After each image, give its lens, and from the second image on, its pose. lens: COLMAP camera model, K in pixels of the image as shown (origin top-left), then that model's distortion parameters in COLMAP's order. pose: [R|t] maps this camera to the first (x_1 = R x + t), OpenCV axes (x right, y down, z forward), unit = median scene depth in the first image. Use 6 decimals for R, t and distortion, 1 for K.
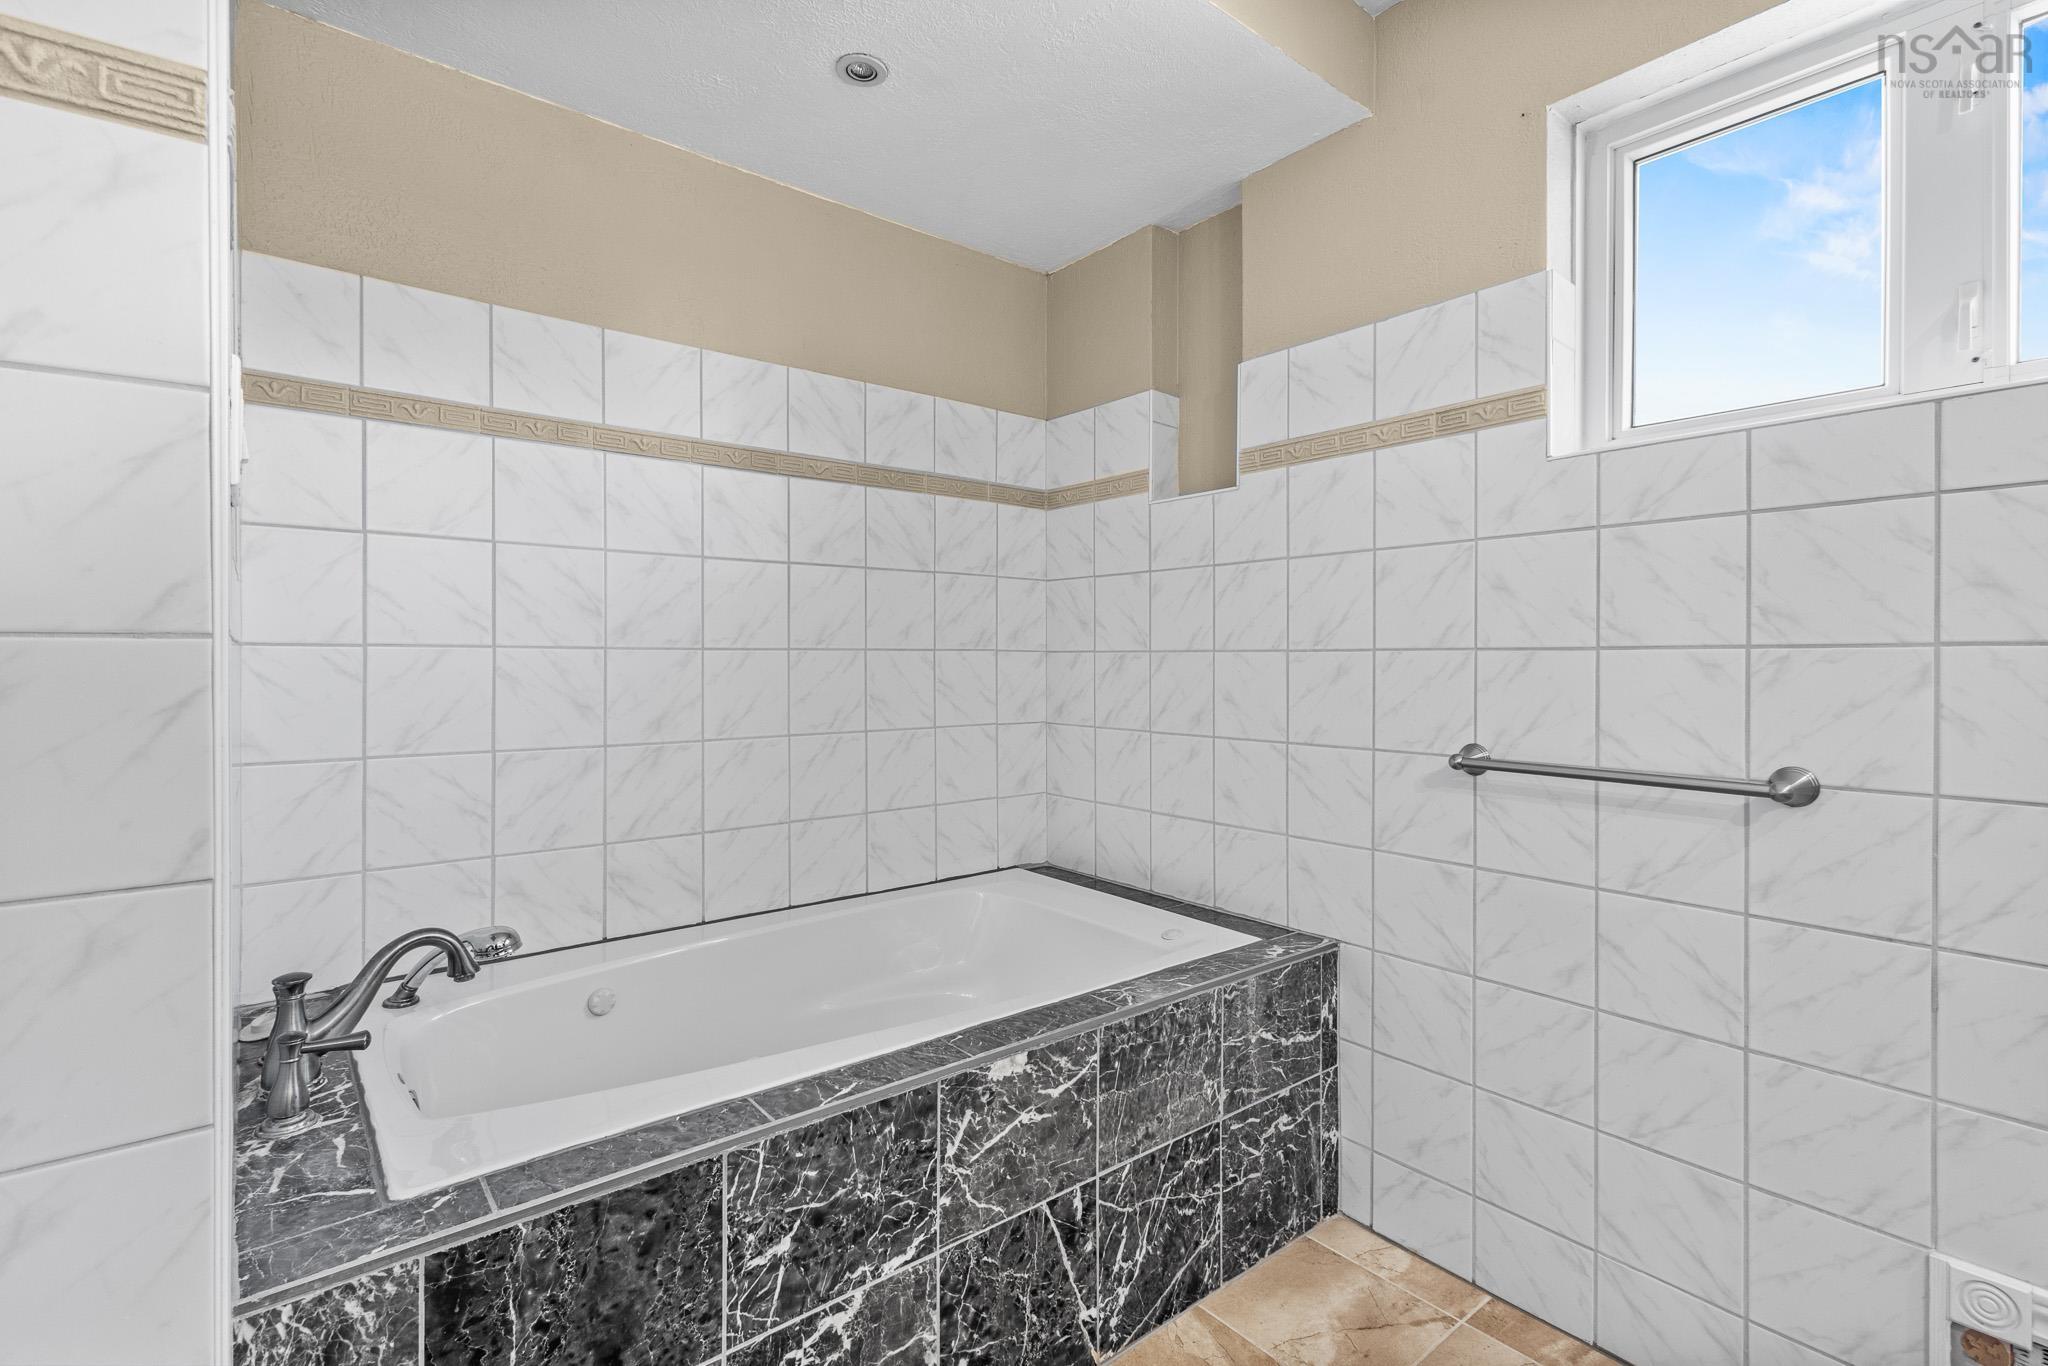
lens RADIAL K [[957.2, 0, 1020.4], [0, 957.2, 667.8], [0, 0, 1]] dist [0.012820, -0.004588]
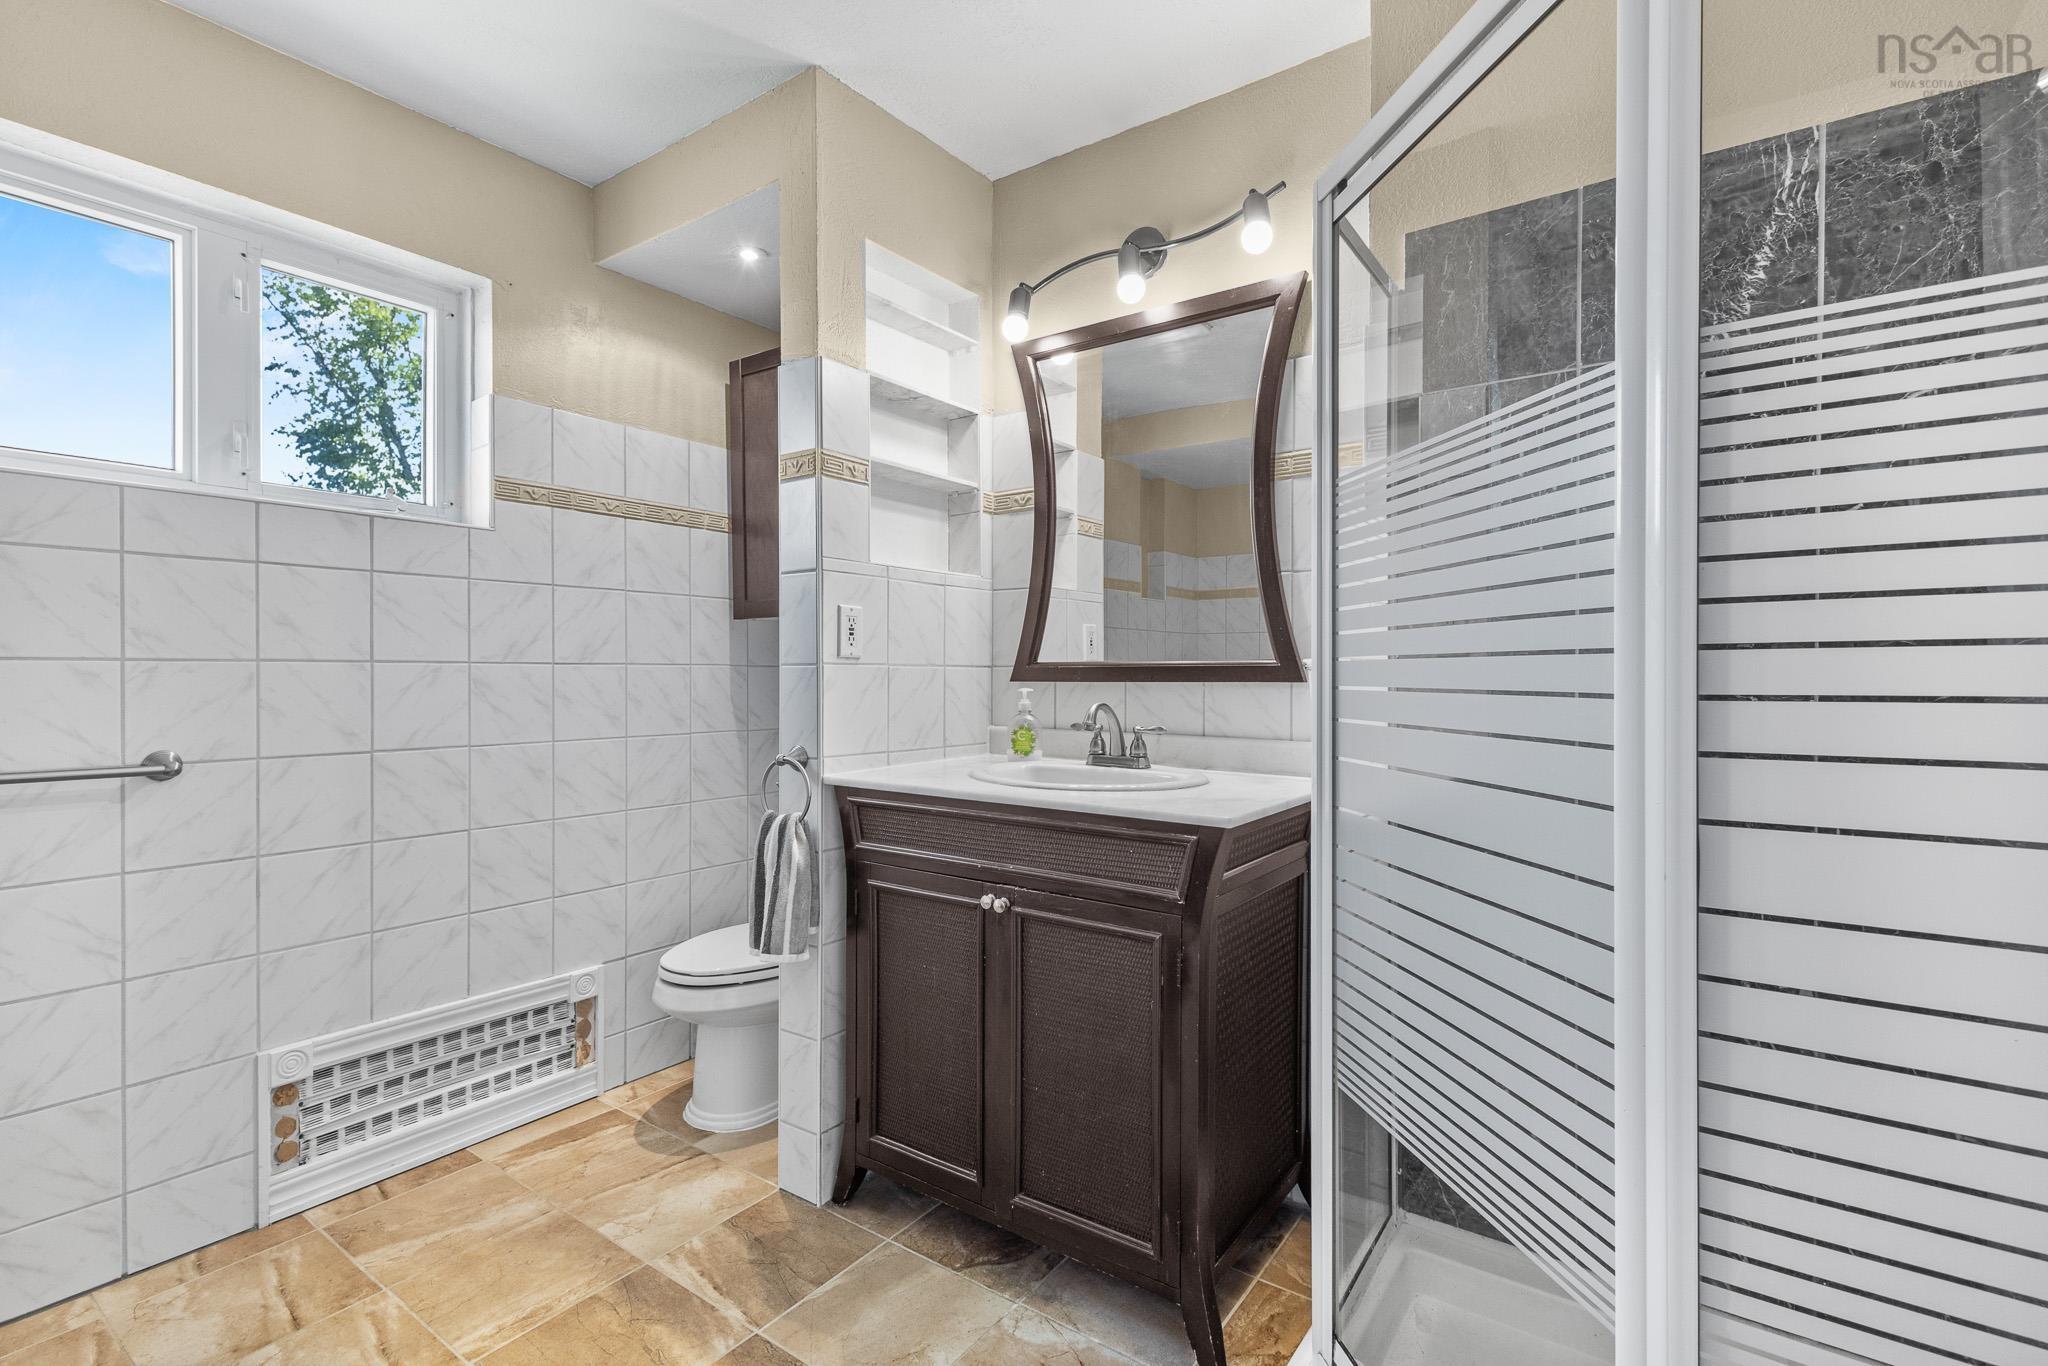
lens RADIAL K [[957.2, 0, 1019.5], [0, 957.2, 675.2], [0, 0, 1]] dist [0.012820, -0.004588]
pose [[-0.282553, -0.008183, 0.959217, -0.799134], [-0.000087, 0.999964, 0.008505, -0.012494], [-0.959252, 0.002320, -0.282544, 0.242466]]
